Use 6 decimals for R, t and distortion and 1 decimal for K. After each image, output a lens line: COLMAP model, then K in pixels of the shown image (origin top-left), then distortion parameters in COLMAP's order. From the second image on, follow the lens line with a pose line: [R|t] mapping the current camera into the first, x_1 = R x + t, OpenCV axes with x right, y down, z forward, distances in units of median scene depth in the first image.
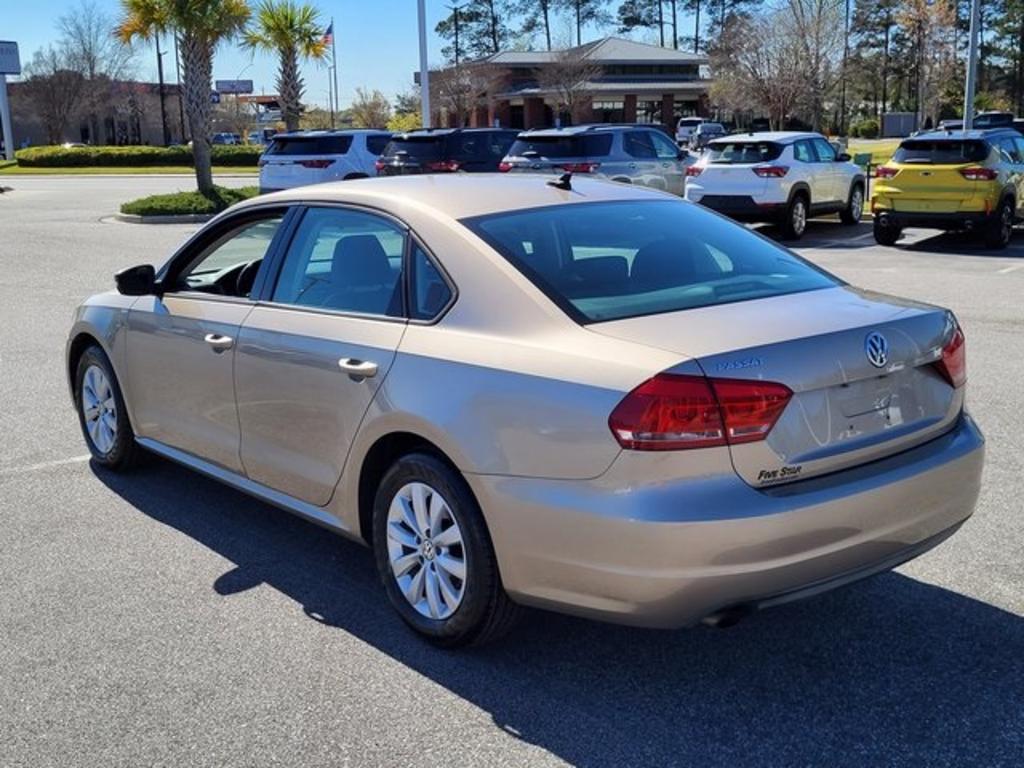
lens RADIAL K [[1178.7, 0, 515.5], [0, 1178.7, 351.3], [0, 0, 1]] dist [0.037730, 0.006456]
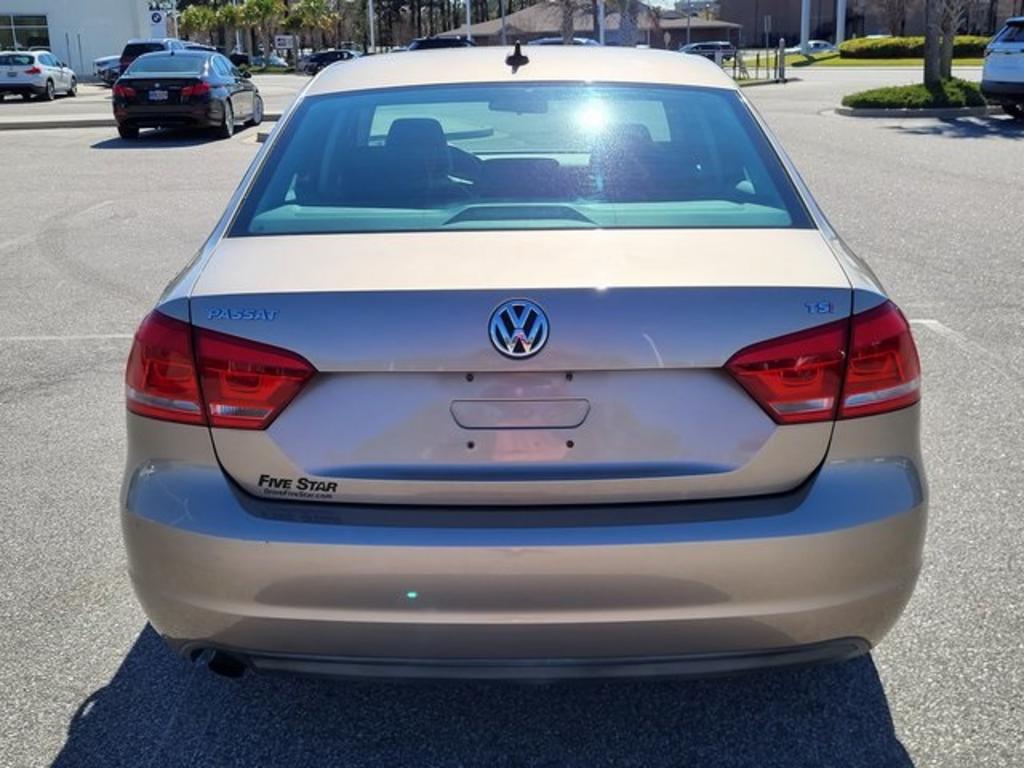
lens RADIAL K [[1178.7, 0, 515.5], [0, 1178.7, 351.3], [0, 0, 1]] dist [0.037730, 0.006456]
pose [[0.762100, 0.166315, -0.625734, 0.573109], [-0.111932, 0.985737, 0.125676, -0.055592], [0.637711, -0.025738, 0.769846, 0.442562]]
